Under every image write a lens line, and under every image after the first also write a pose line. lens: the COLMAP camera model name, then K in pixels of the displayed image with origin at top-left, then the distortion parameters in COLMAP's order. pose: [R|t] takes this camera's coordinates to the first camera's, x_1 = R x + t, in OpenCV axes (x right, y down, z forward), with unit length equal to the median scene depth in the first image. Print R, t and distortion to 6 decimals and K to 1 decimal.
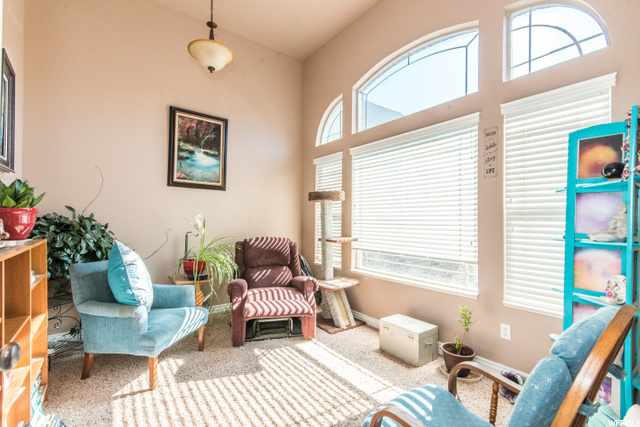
lens RADIAL K [[291.9, 0, 322.8], [0, 291.9, 214.7], [0, 0, 1]] dist [0.010301, 0.000307]
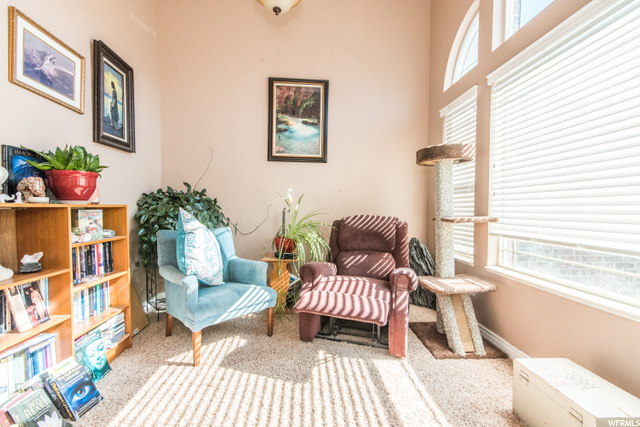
lens RADIAL K [[291.9, 0, 314.6], [0, 291.9, 215.9], [0, 0, 1]] dist [0.010301, 0.000307]
pose [[0.828219, 0.011493, -0.560287, 0.153081], [0.009710, 0.999345, 0.034853, 0.053640], [0.560320, -0.034306, 0.827565, 0.275242]]
